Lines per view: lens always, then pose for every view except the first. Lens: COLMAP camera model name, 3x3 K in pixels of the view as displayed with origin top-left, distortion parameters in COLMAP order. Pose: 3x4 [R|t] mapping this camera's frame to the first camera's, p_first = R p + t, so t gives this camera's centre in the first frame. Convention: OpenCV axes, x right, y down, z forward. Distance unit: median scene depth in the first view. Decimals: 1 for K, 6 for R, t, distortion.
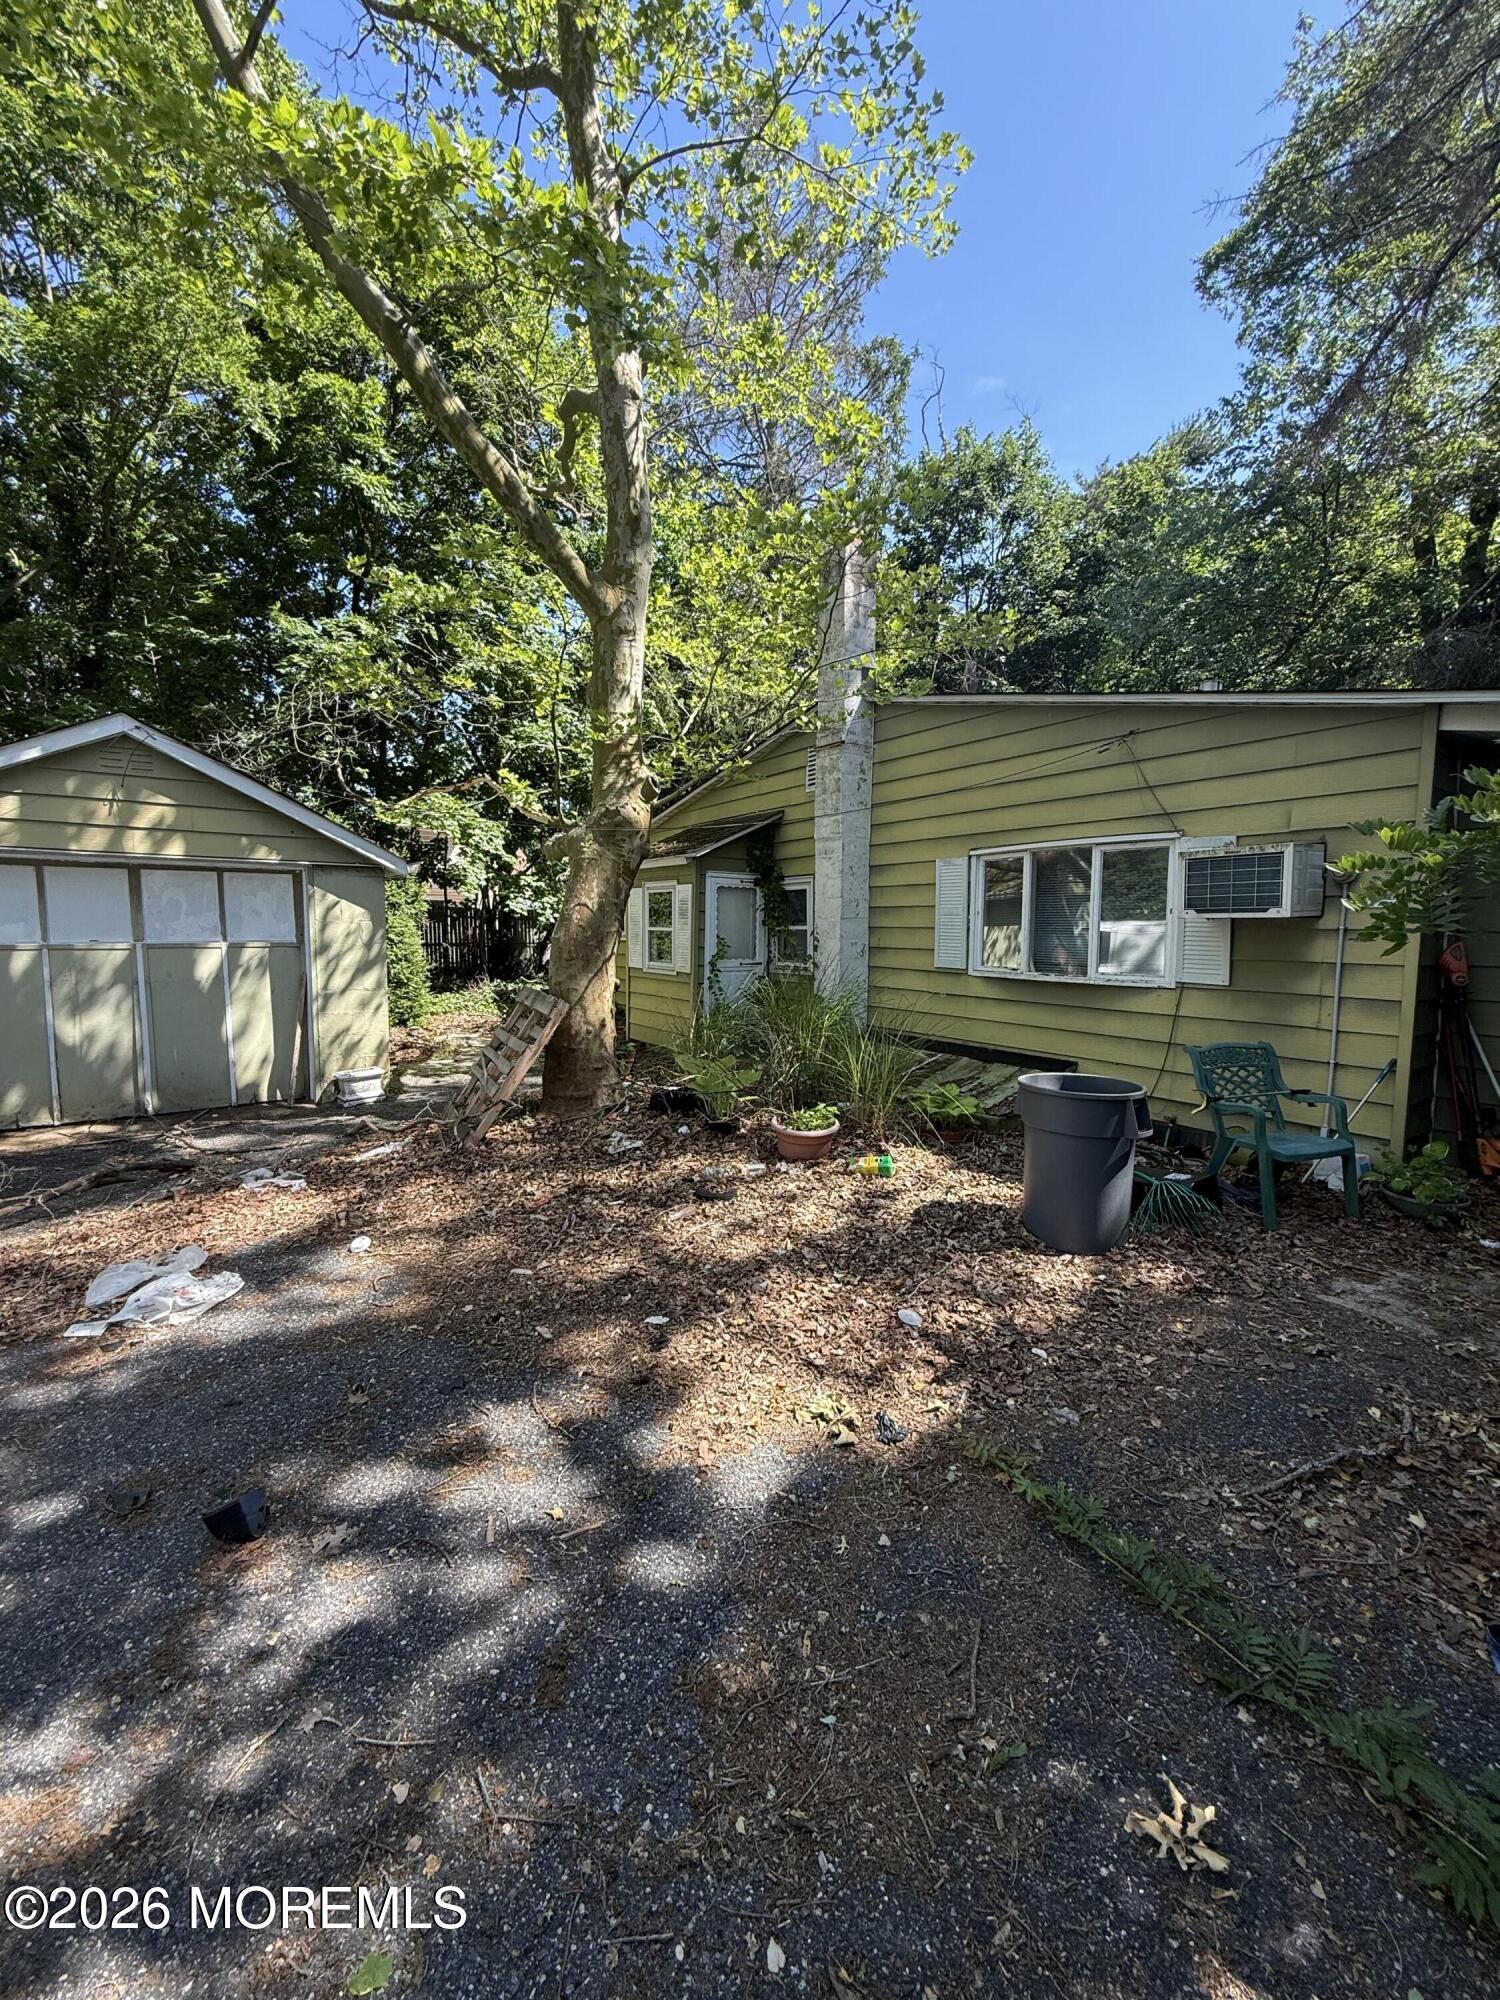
lens RADIAL K [[797.9, 0, 750.0], [0, 797.9, 1000.0], [0, 0, 1]] dist [-0.000686, 0.000089]
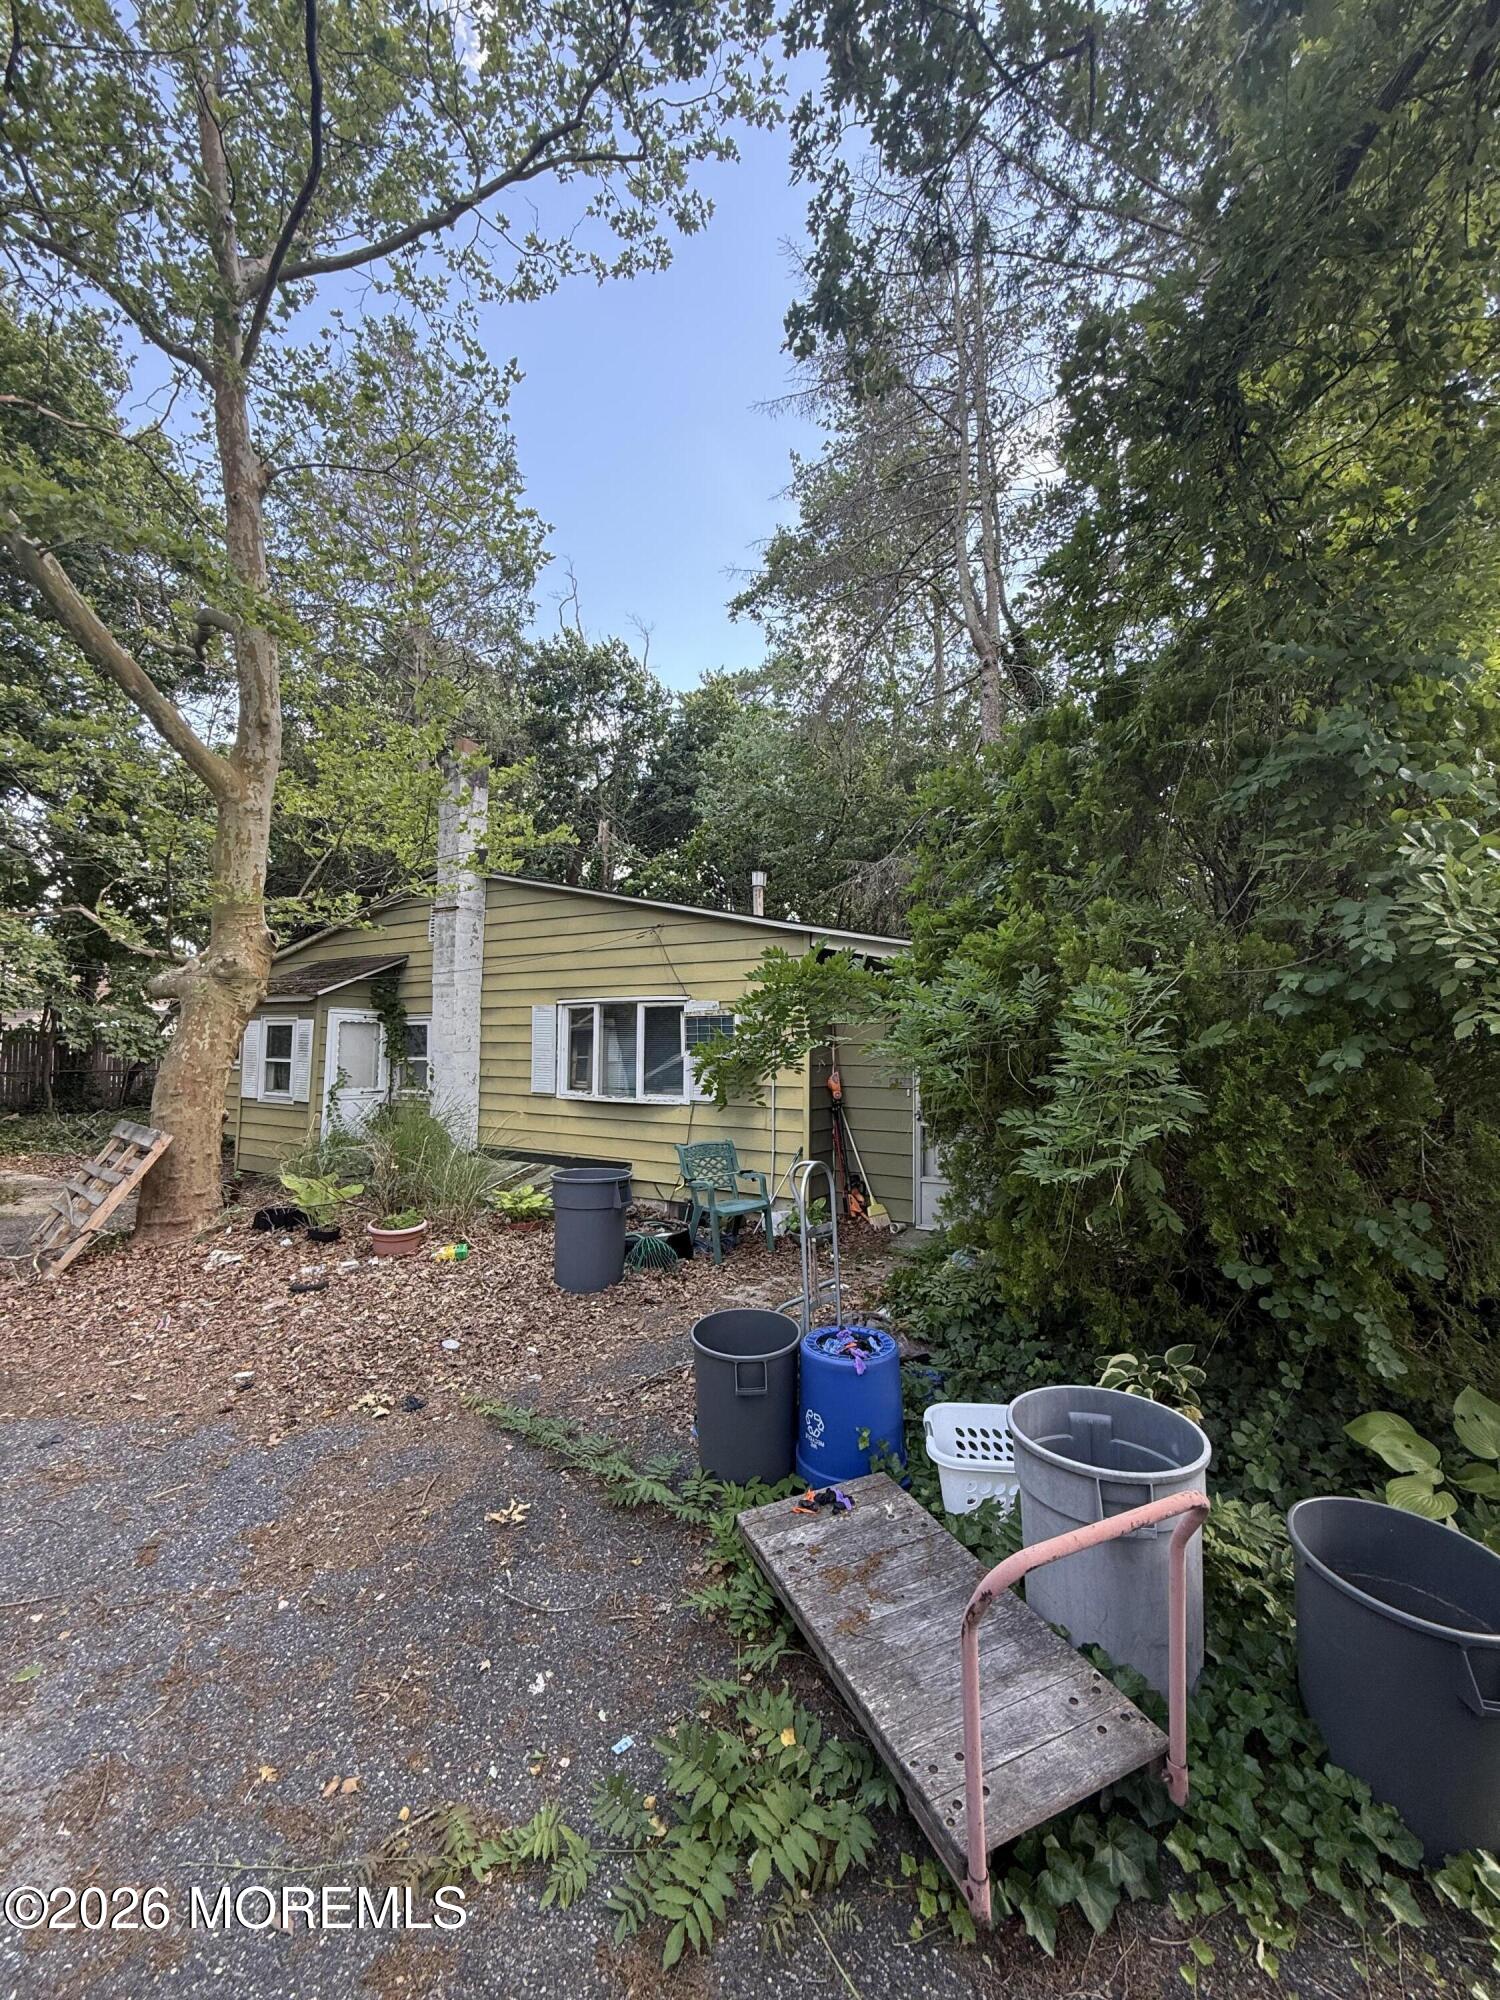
lens RADIAL K [[797.9, 0, 750.0], [0, 797.9, 1000.0], [0, 0, 1]] dist [-0.000686, 0.000089]
pose [[0.917687, 0.021811, 0.396705, 0.065194], [0.036823, 0.989525, -0.139586, 0.002580], [-0.395594, 0.142704, 0.907271, -0.347209]]
